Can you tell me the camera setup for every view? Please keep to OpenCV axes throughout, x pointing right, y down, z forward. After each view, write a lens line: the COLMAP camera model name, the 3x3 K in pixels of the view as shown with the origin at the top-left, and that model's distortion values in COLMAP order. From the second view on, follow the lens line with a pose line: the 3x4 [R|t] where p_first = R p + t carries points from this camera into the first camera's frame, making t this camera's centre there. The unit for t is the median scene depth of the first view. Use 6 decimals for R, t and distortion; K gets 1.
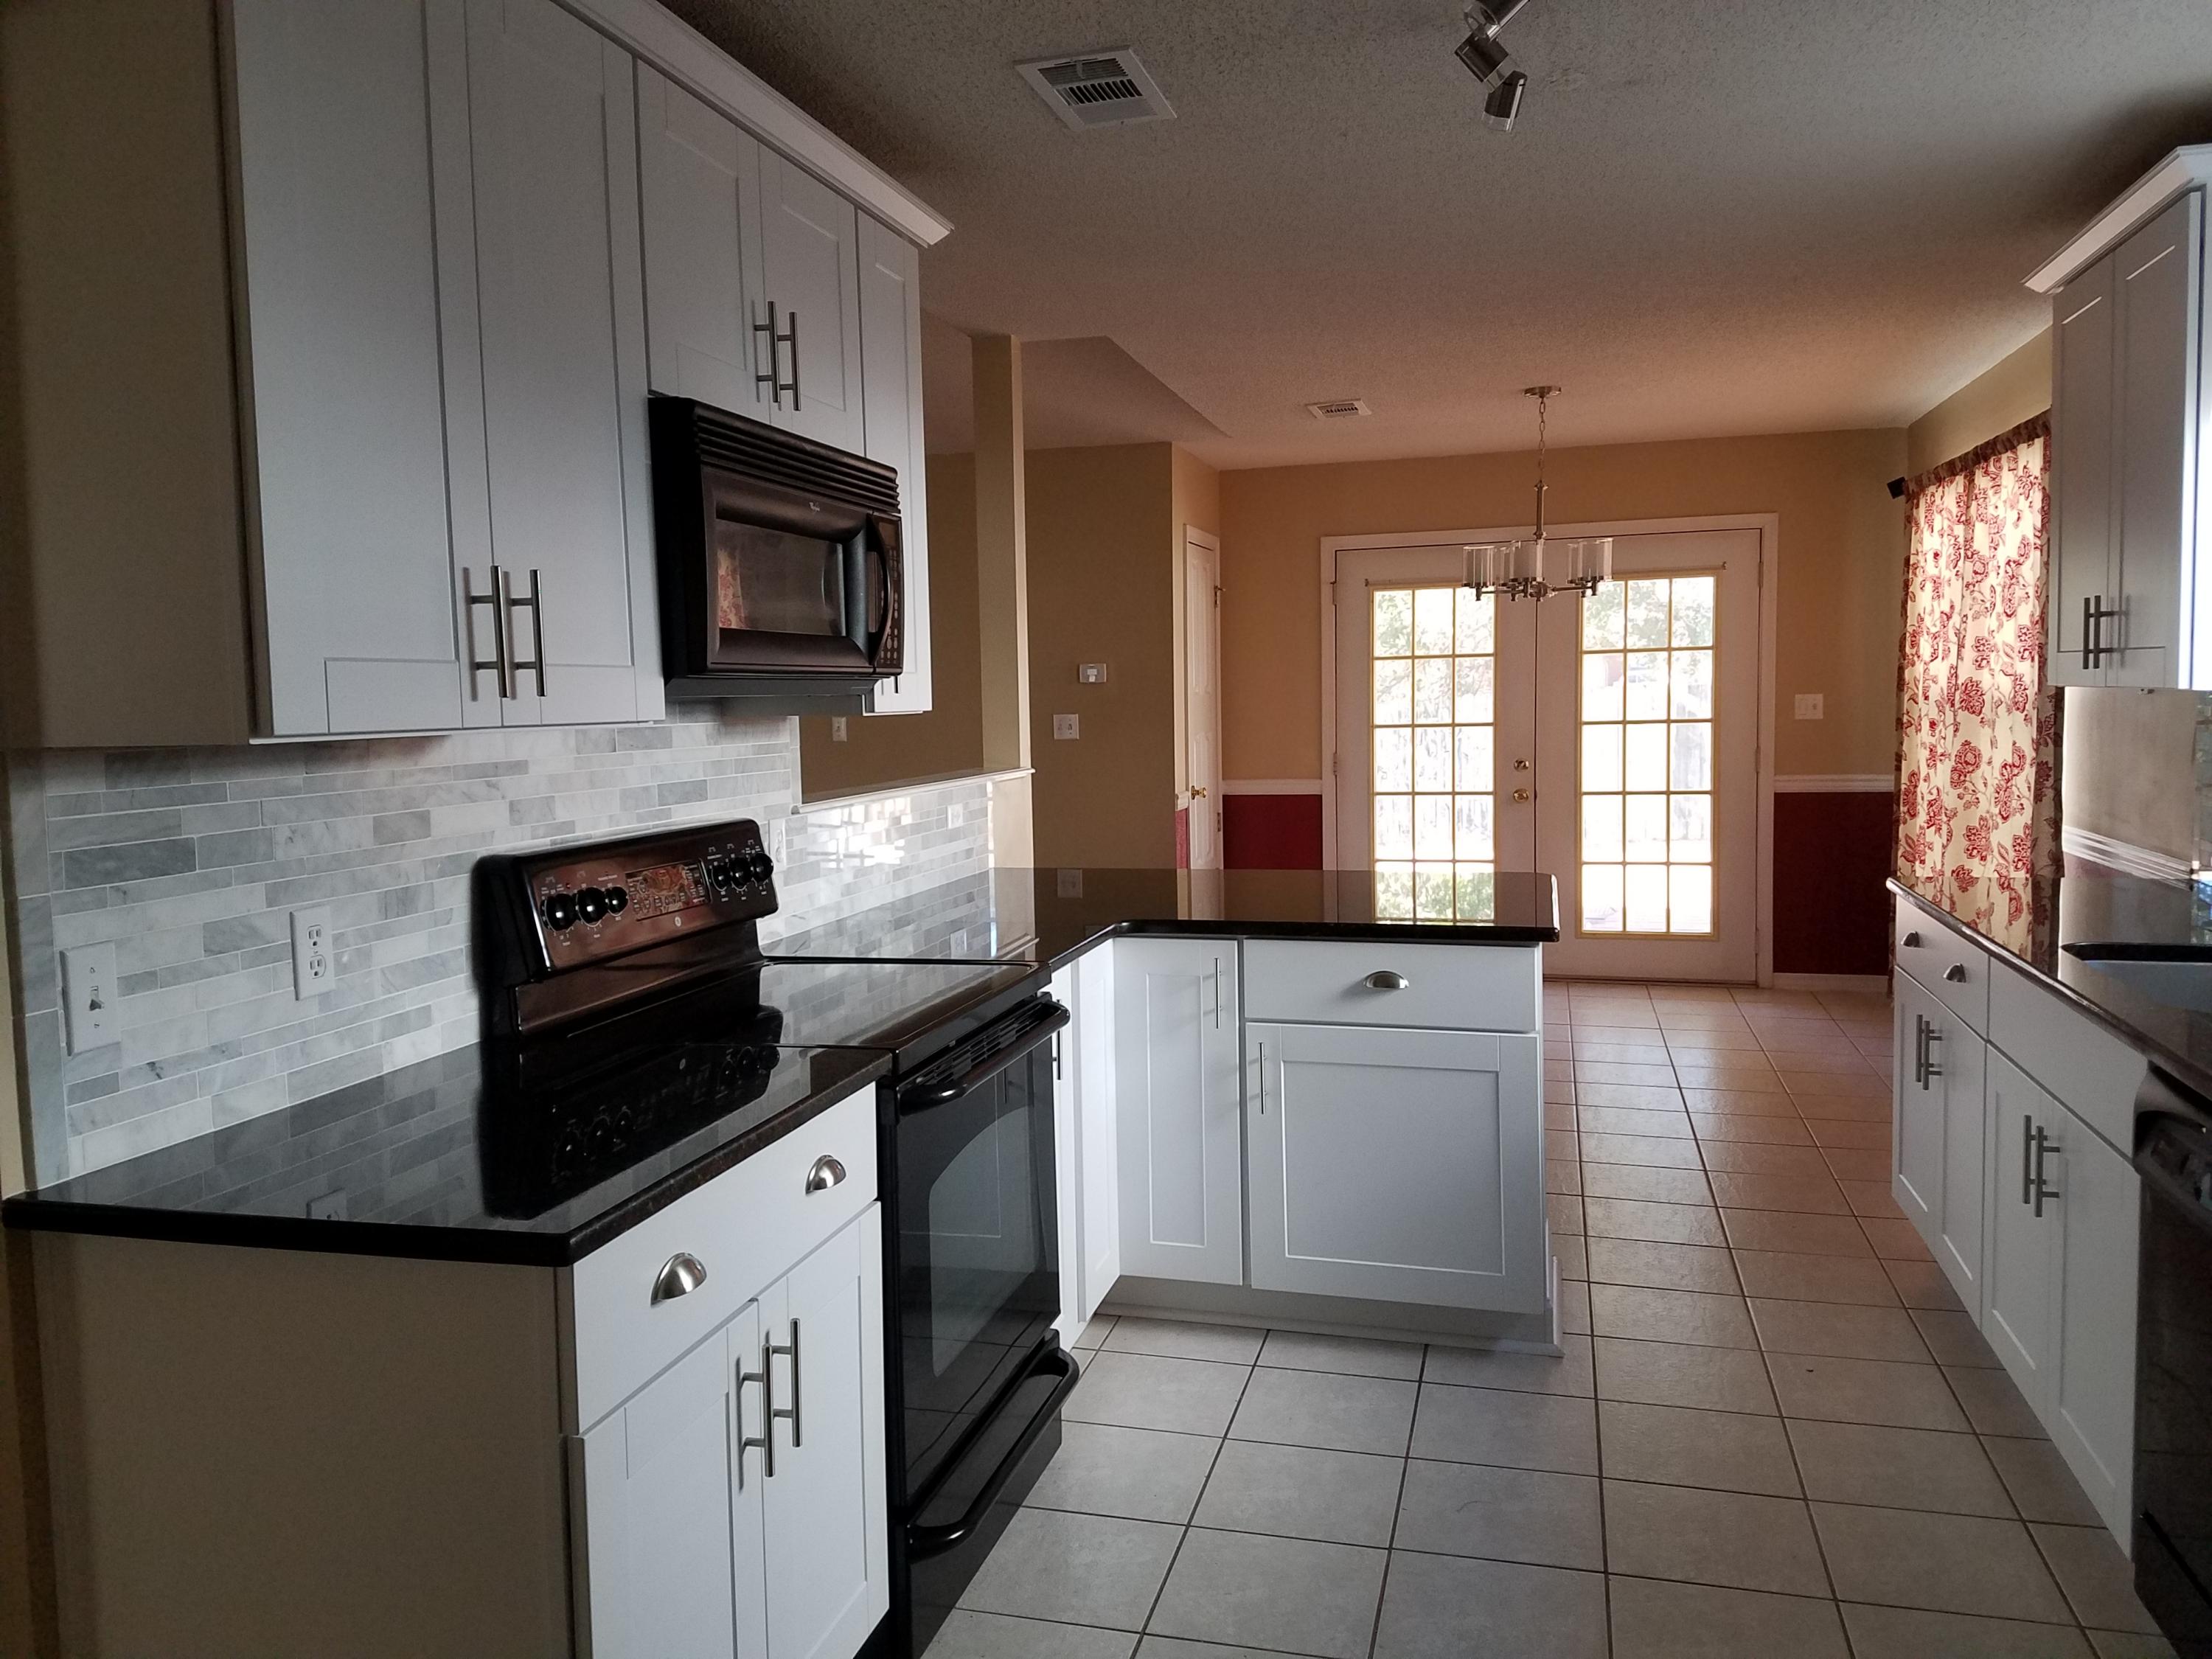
lens RADIAL K [[1701.3, 0, 1114.5], [0, 1701.3, 805.8], [0, 0, 1]] dist [0.259377, -0.345136]
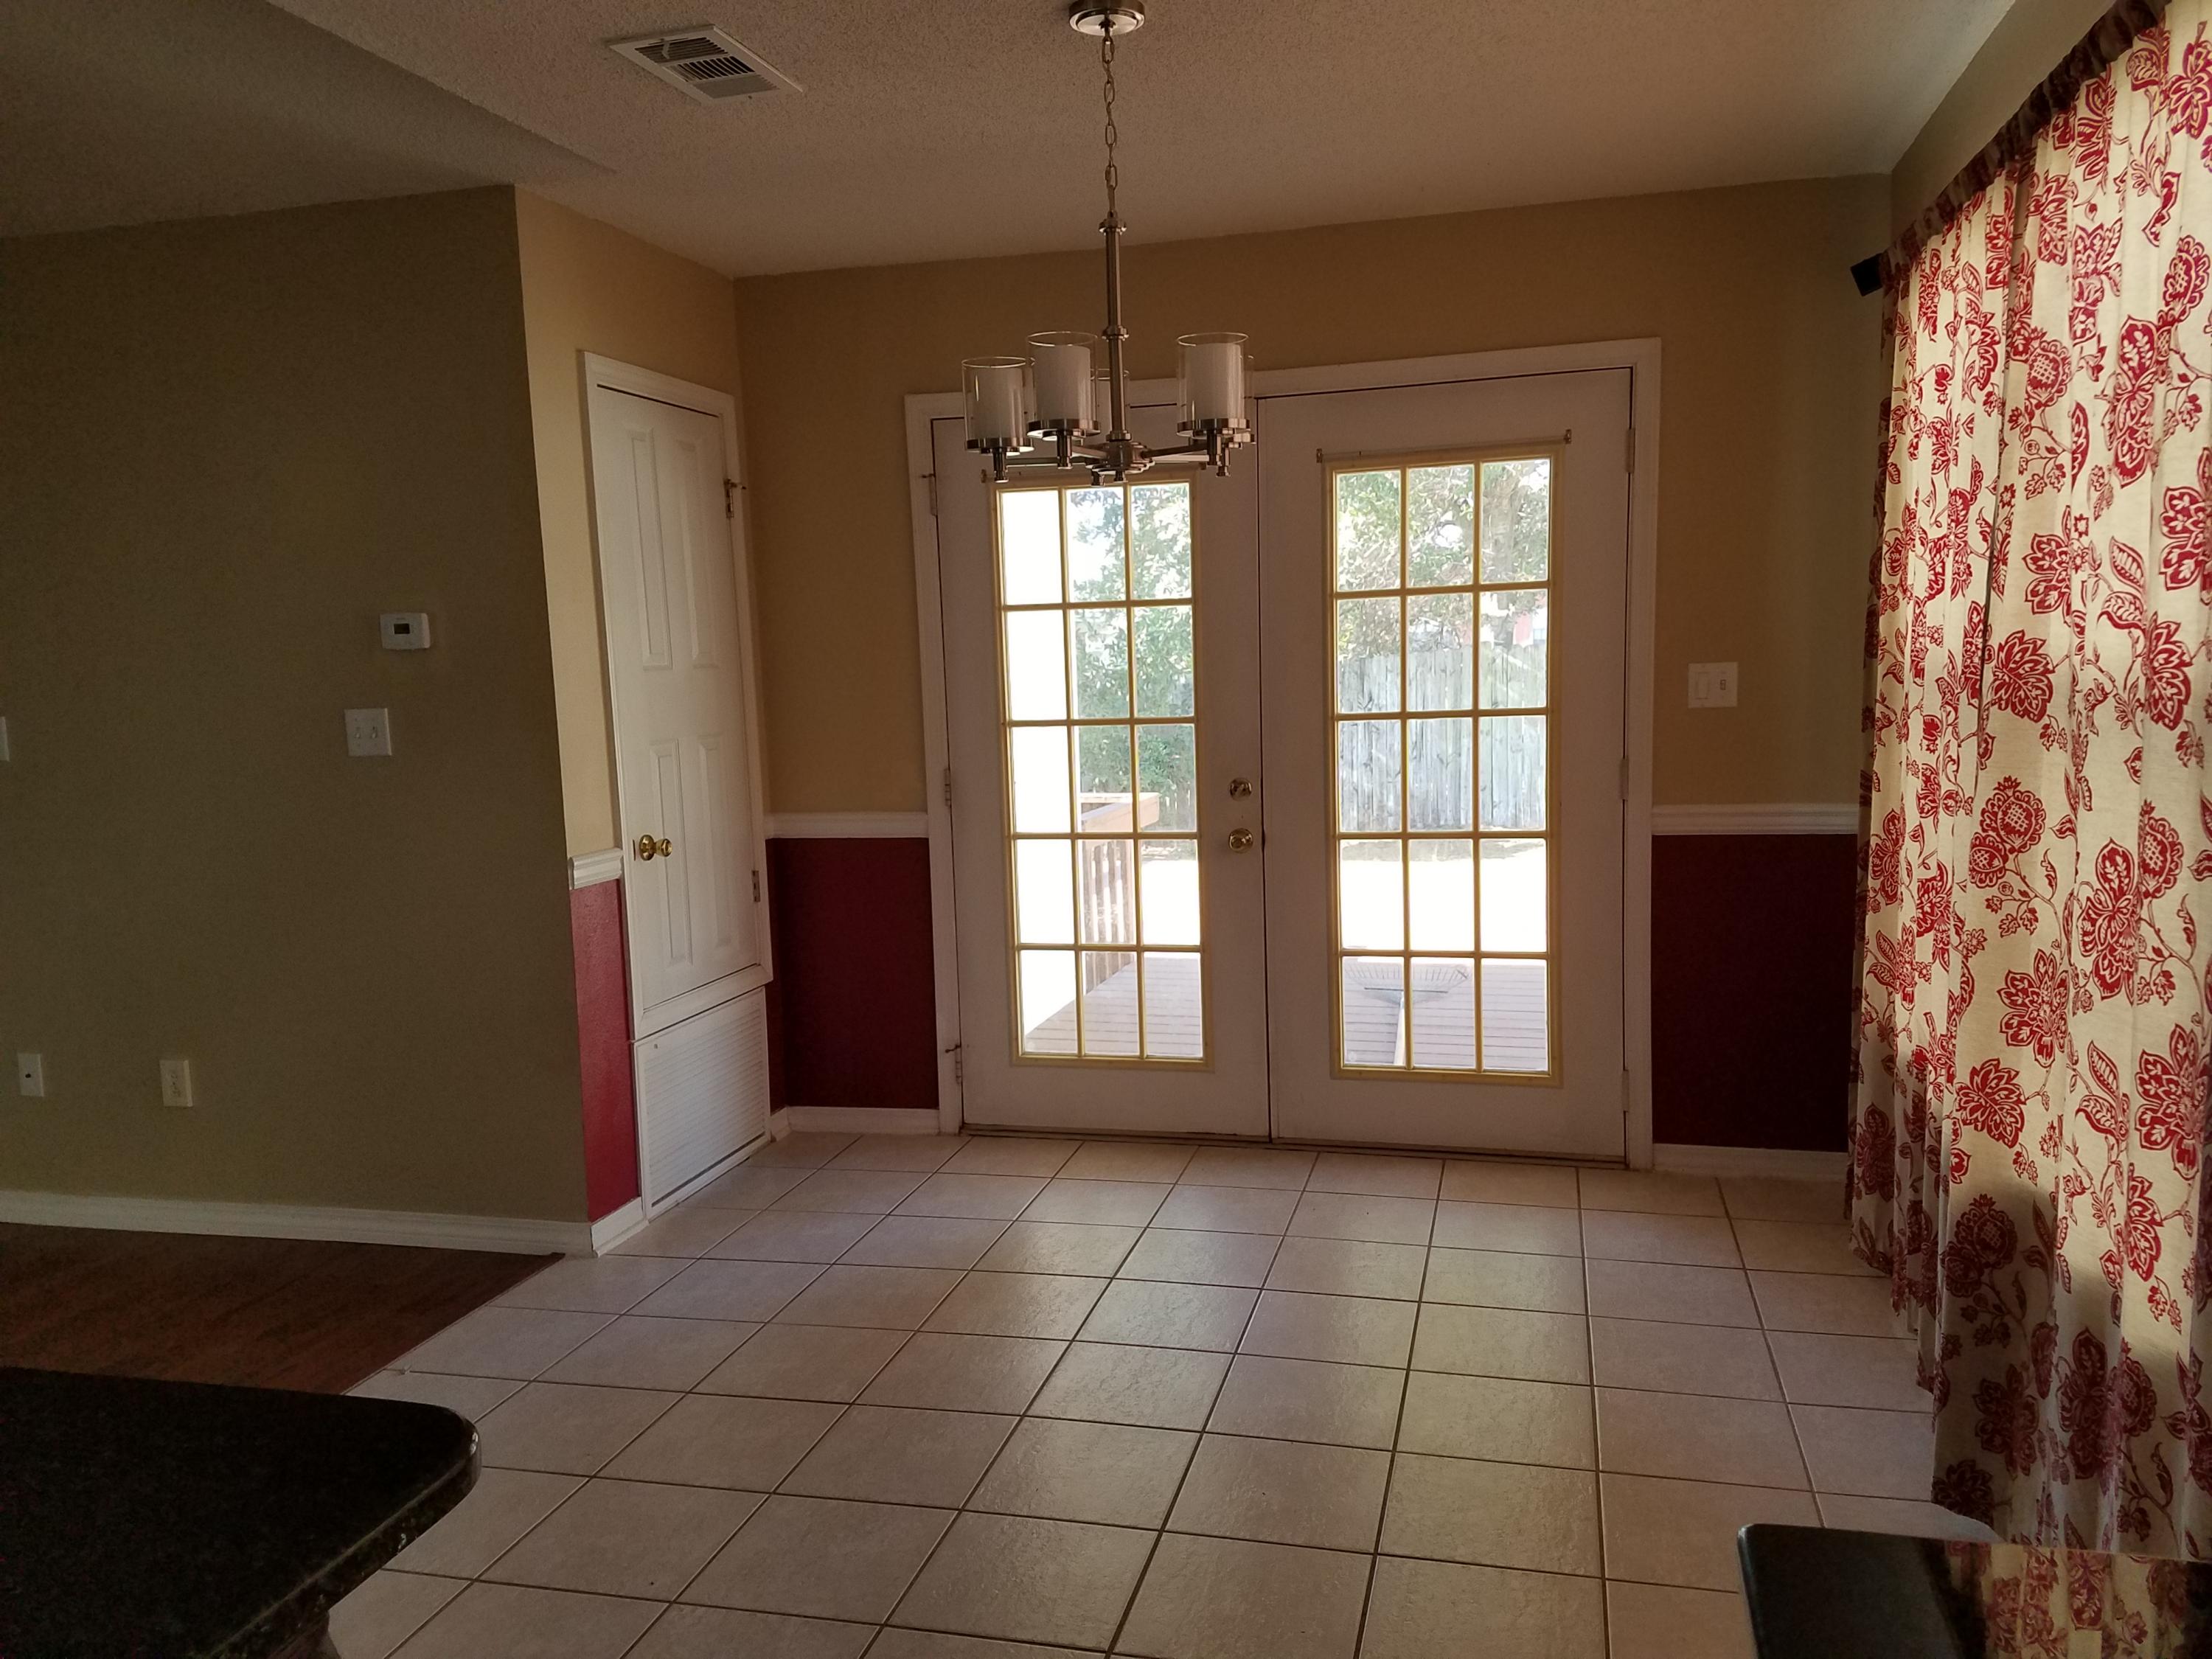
lens RADIAL K [[1674.3, 0, 1085.5], [0, 1674.3, 845.8], [0, 0, 1]] dist [0.165523, -0.191755]
pose [[0.999687, -0.012225, -0.021846, 0.232209], [0.013261, 0.998764, 0.047911, -0.038287], [0.021234, -0.048186, 0.998613, 0.503496]]
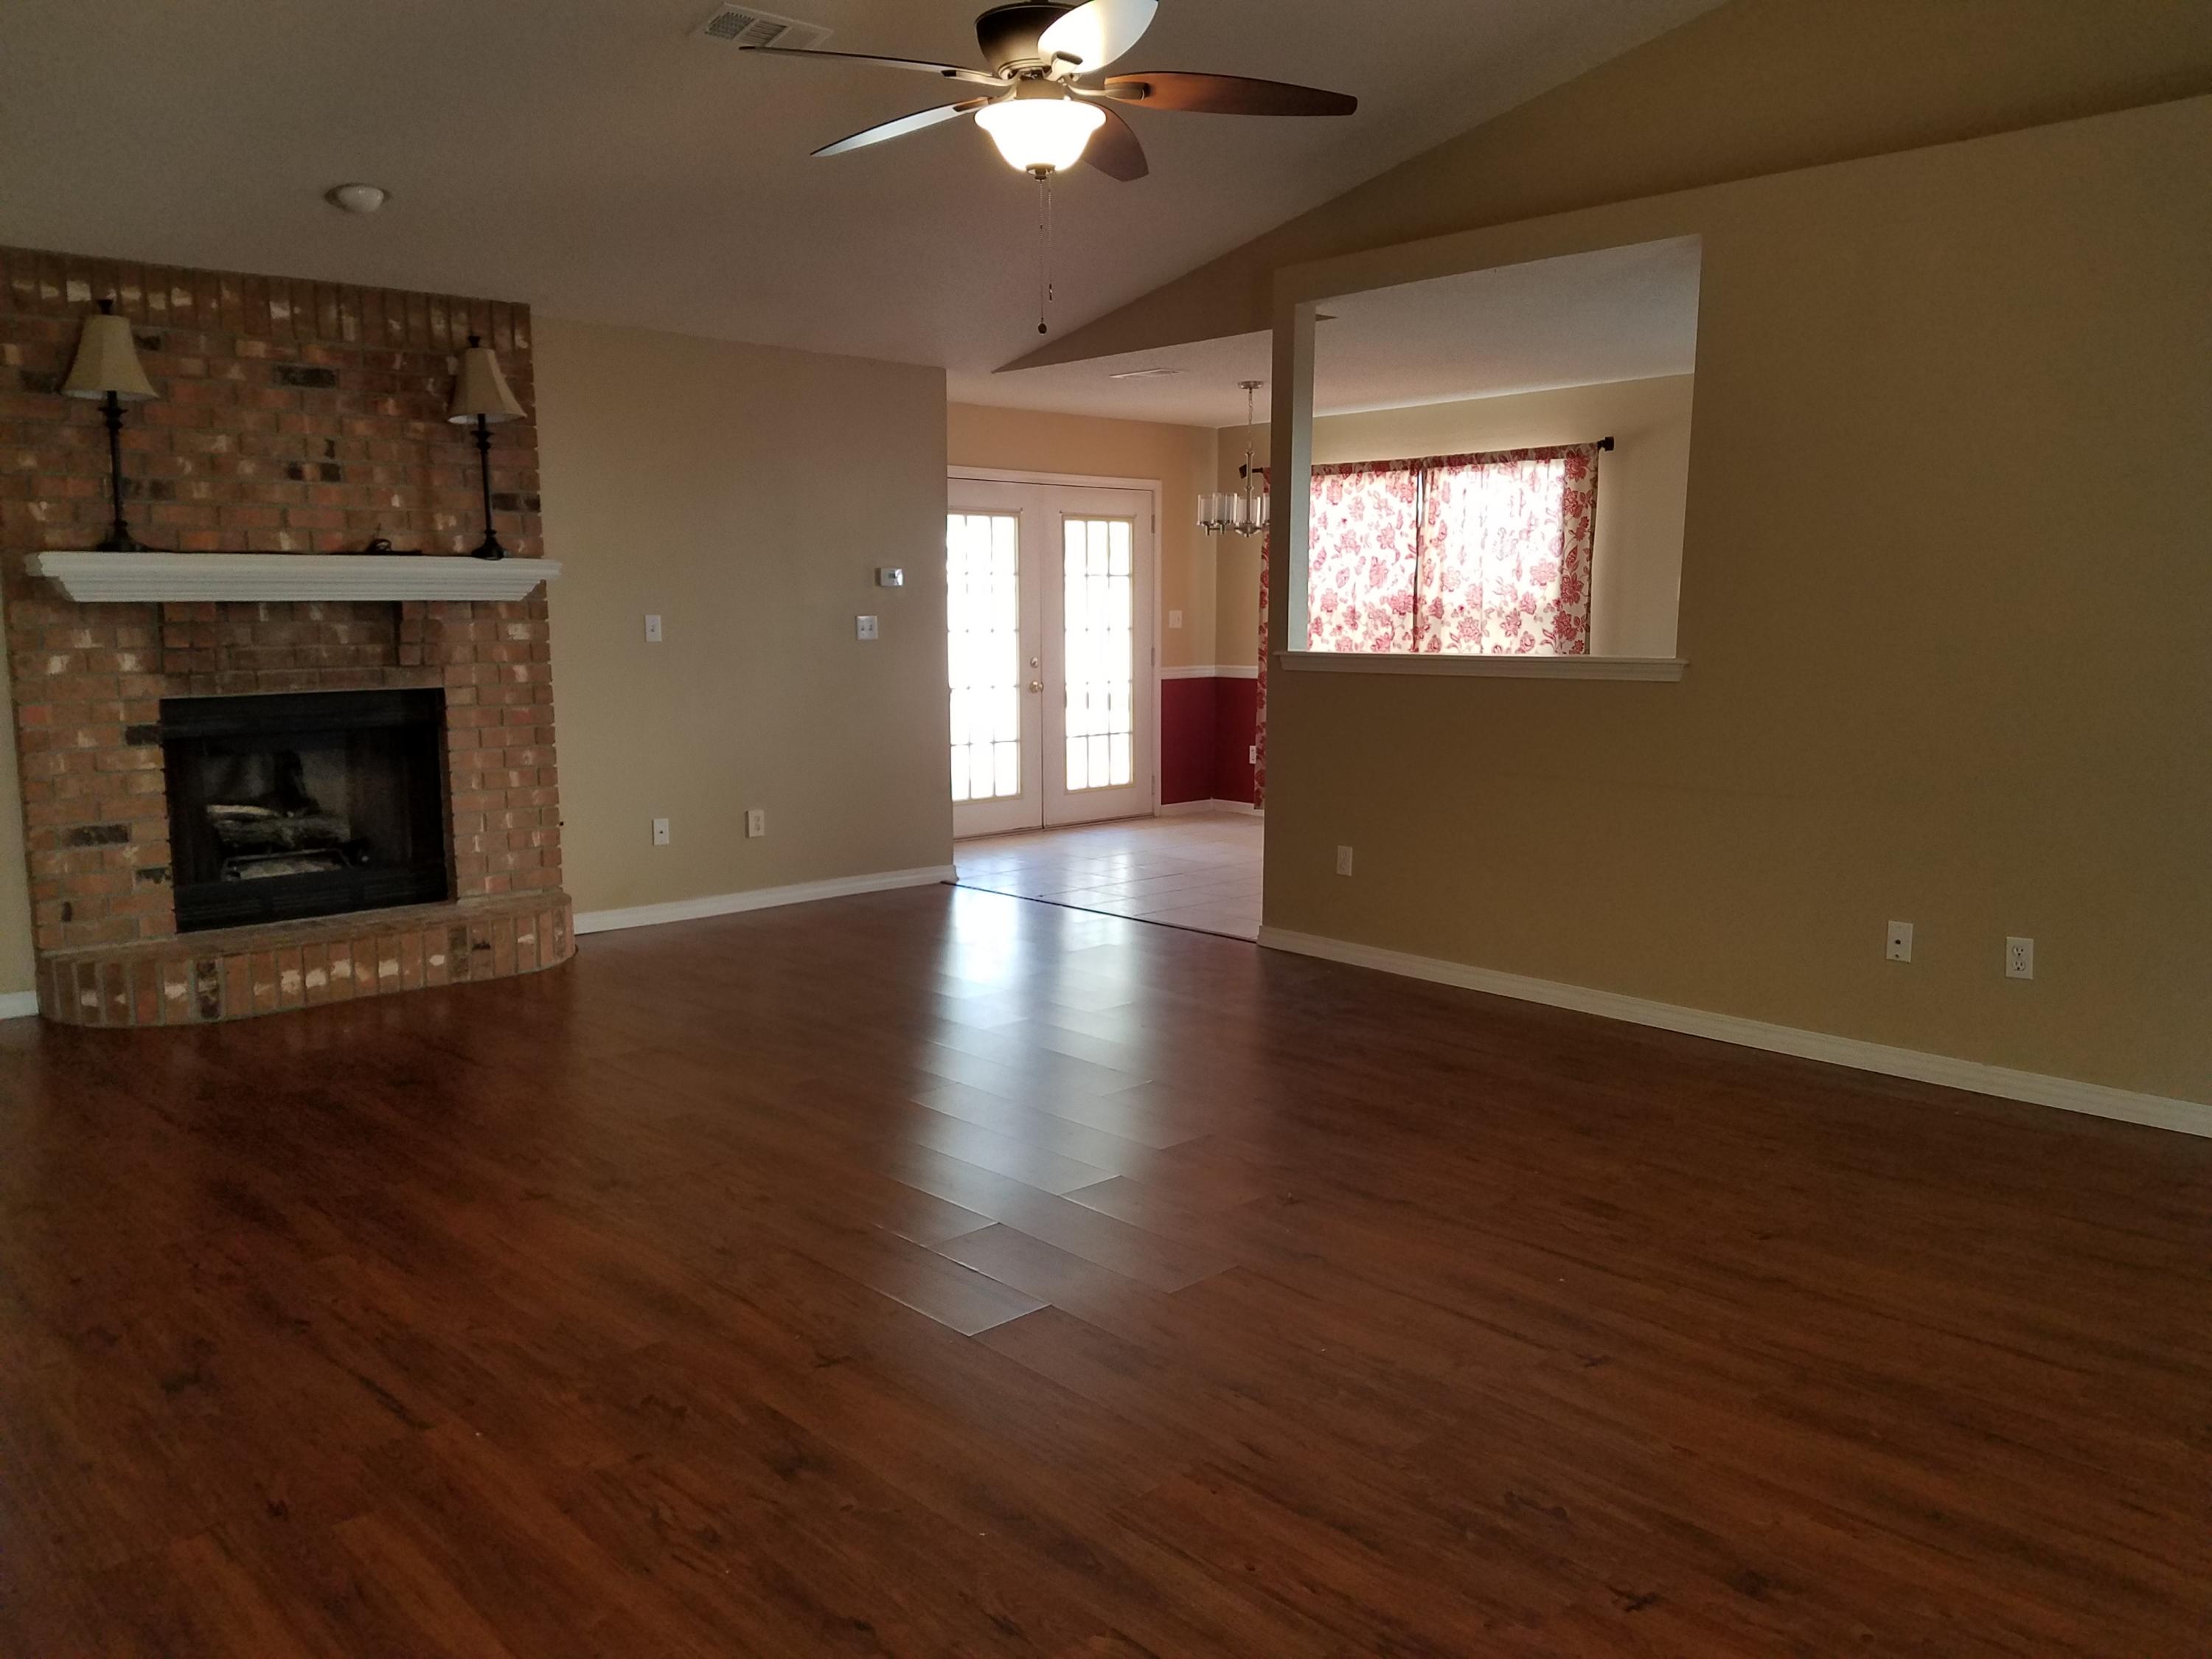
lens RADIAL K [[1674.3, 0, 1085.5], [0, 1674.3, 845.8], [0, 0, 1]] dist [0.165523, -0.191755]
pose [[0.551989, -0.106393, 0.827036, -0.922545], [0.052023, 0.994289, 0.093188, -0.003972], [-0.832227, -0.008414, 0.554371, 0.333009]]
